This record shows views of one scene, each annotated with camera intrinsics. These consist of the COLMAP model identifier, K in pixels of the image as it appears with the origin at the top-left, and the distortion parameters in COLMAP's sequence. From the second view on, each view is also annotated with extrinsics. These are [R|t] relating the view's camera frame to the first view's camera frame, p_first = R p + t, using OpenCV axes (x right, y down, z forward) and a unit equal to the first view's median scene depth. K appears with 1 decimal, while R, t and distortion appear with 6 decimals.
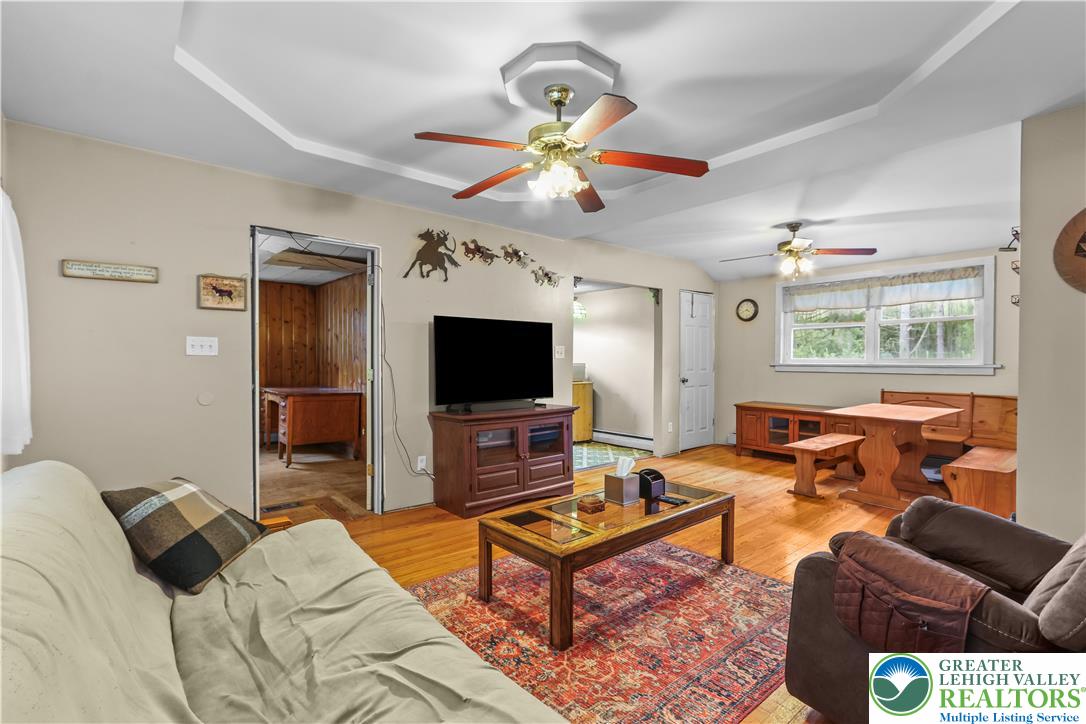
lens RADIAL K [[501.2, 0, 539.0], [0, 501.2, 364.3], [0, 0, 1]] dist [0.002635, 0.003336]
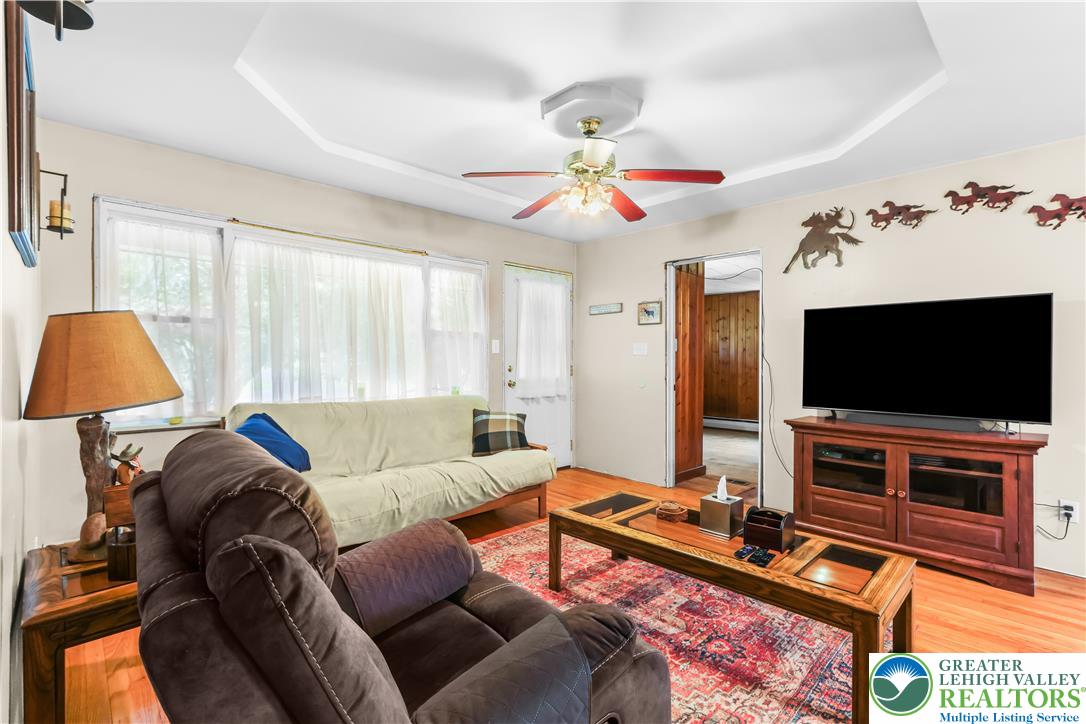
lens RADIAL K [[501.2, 0, 535.9], [0, 501.2, 364.5], [0, 0, 1]] dist [0.002635, 0.003336]
pose [[0.061533, 0.010776, -0.998047, 0.564441], [-0.012621, 0.999870, 0.010017, 0.000099], [0.998025, 0.011979, 0.061661, 0.387272]]
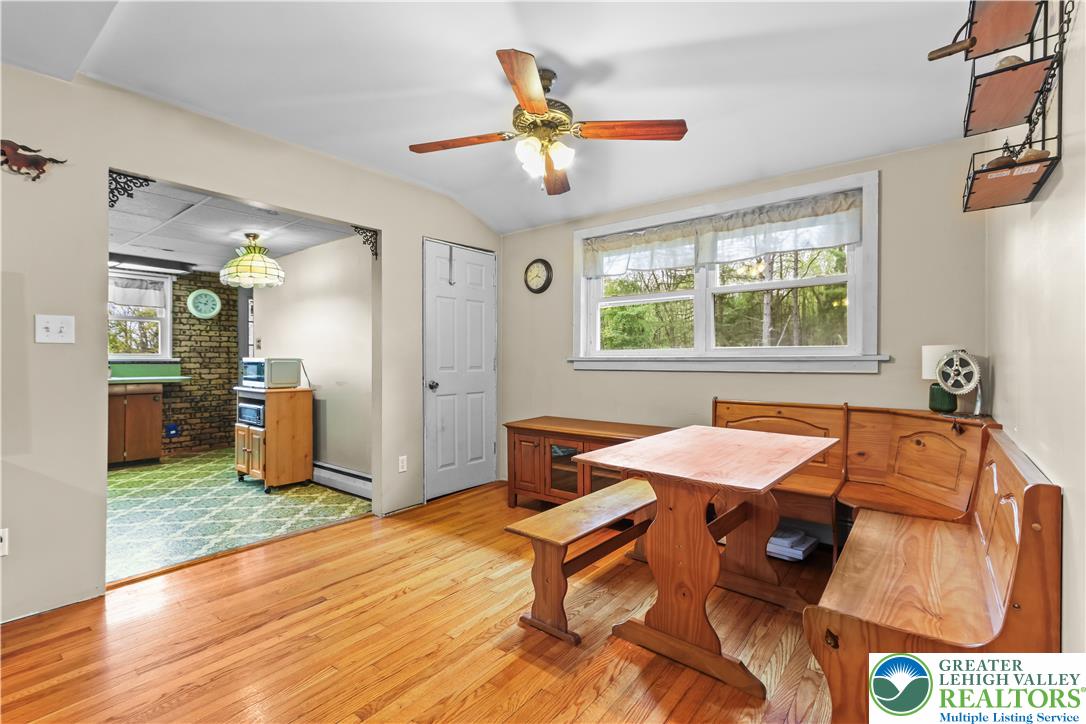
lens RADIAL K [[501.2, 0, 535.2], [0, 501.2, 363.6], [0, 0, 1]] dist [0.002635, 0.003336]
pose [[0.981452, -0.003322, 0.191677, 0.403378], [0.003576, 0.999993, -0.000980, 0.009278], [-0.191672, 0.001648, 0.981458, 0.507799]]
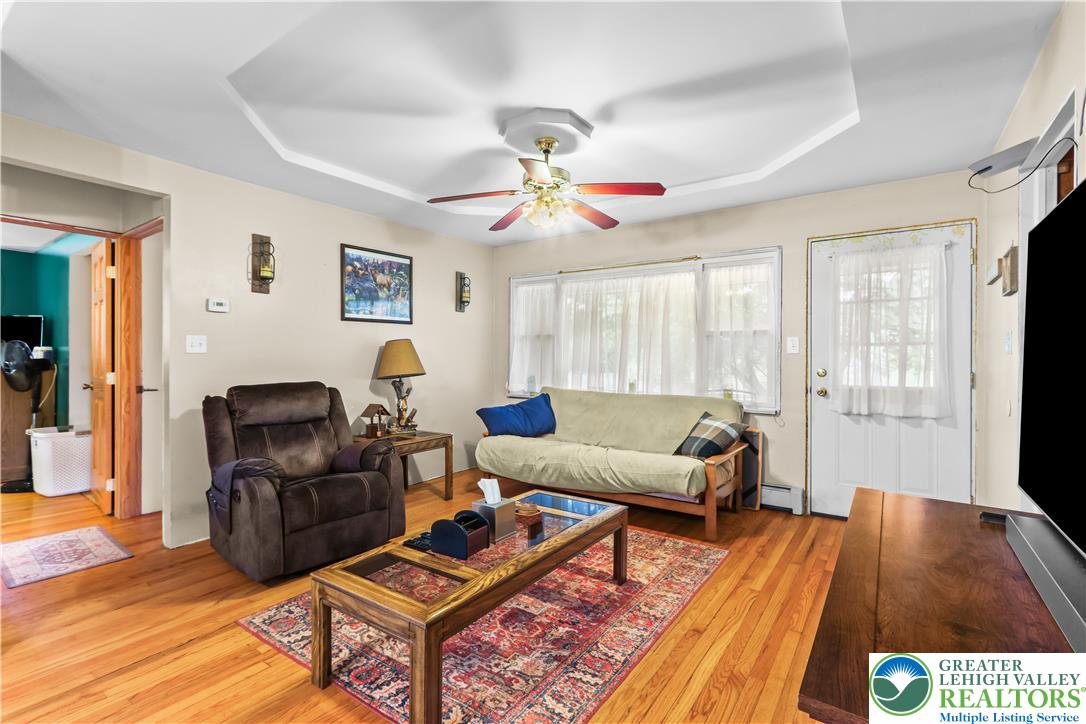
lens RADIAL K [[501.2, 0, 536.9], [0, 501.2, 357.6], [0, 0, 1]] dist [0.002635, 0.003336]
pose [[-0.969779, -0.007366, -0.243874, 0.174246], [-0.009839, 0.999912, 0.008924, -0.007120], [0.243787, 0.011054, -0.969766, 1.056829]]
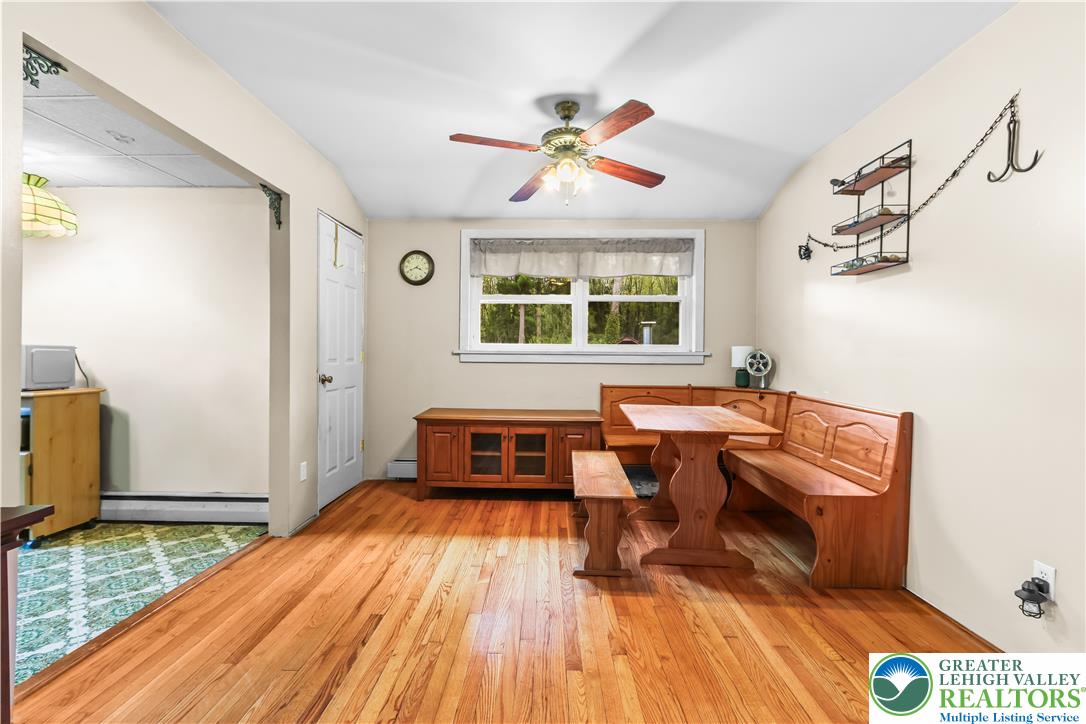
lens RADIAL K [[501.2, 0, 541.0], [0, 501.2, 363.1], [0, 0, 1]] dist [0.002635, 0.003336]
pose [[0.663192, -0.005636, 0.748428, 0.051802], [-0.001043, 0.999964, 0.008455, 0.013277], [-0.748449, -0.006387, 0.663162, 0.635567]]
